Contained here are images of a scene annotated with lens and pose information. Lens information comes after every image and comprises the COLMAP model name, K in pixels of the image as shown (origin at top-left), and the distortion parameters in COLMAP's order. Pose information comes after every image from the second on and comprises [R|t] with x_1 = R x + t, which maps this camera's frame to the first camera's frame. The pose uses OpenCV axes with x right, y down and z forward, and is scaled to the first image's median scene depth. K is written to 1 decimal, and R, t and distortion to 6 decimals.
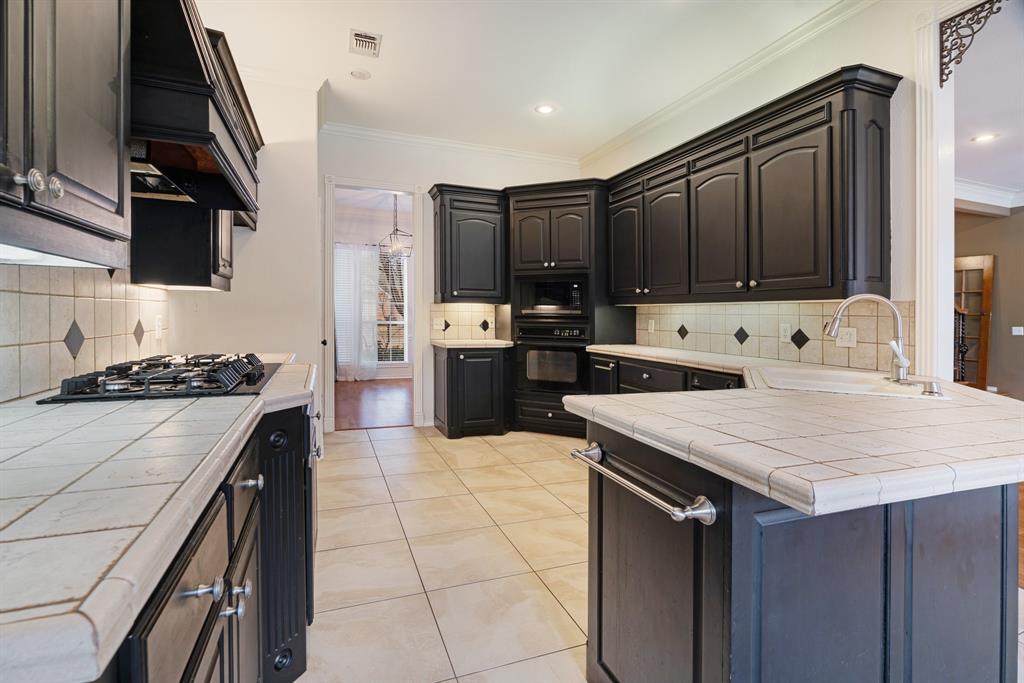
lens RADIAL K [[457.9, 0, 508.1], [0, 457.9, 306.1], [0, 0, 1]] dist [0.002520, 0.000814]
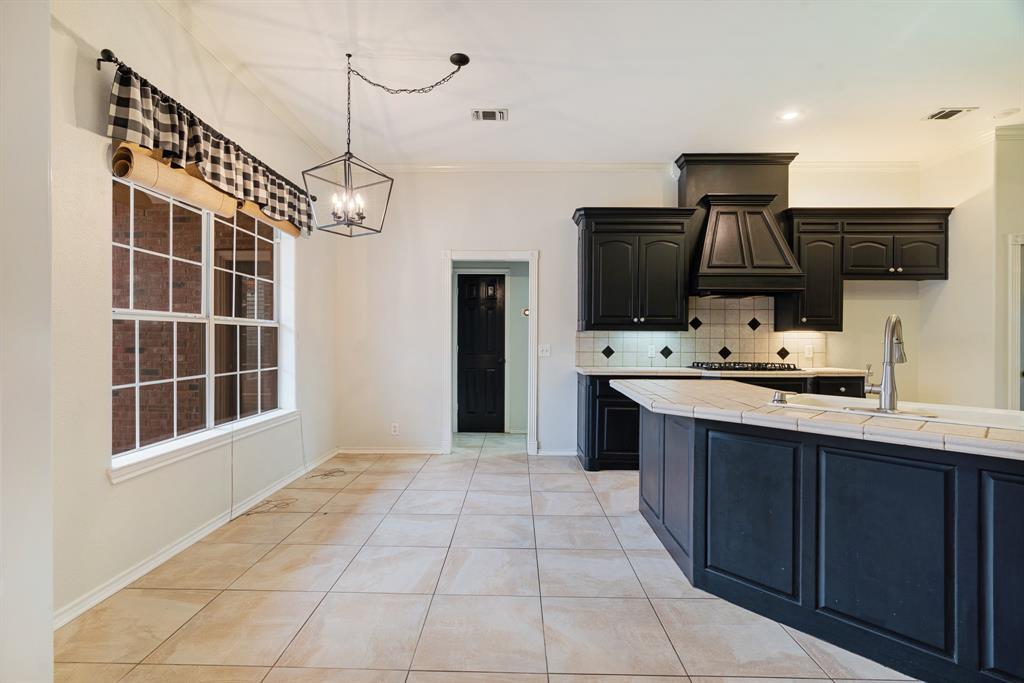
lens RADIAL K [[474.6, 0, 512.0], [0, 474.6, 341.5], [0, 0, 1]] dist [-0.001079, 0.000088]
pose [[-0.359249, -0.019145, -0.933045, 2.739984], [0.008737, 0.999677, -0.023876, 0.072622], [0.933201, -0.016729, -0.358966, 1.028743]]
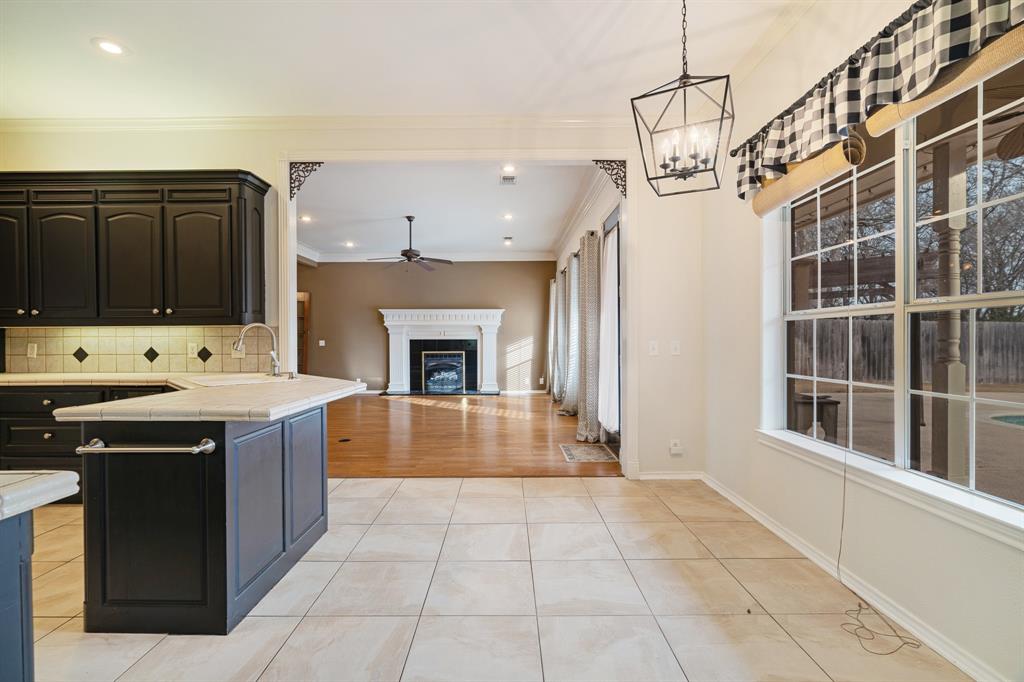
lens RADIAL K [[474.6, 0, 512.0], [0, 474.6, 341.0], [0, 0, 1]] dist [-0.001079, 0.000088]
pose [[0.340500, -0.027491, 0.939843, -0.372257], [-0.007470, 0.999462, 0.031942, -0.018179], [-0.940215, -0.017897, 0.340111, -0.314869]]
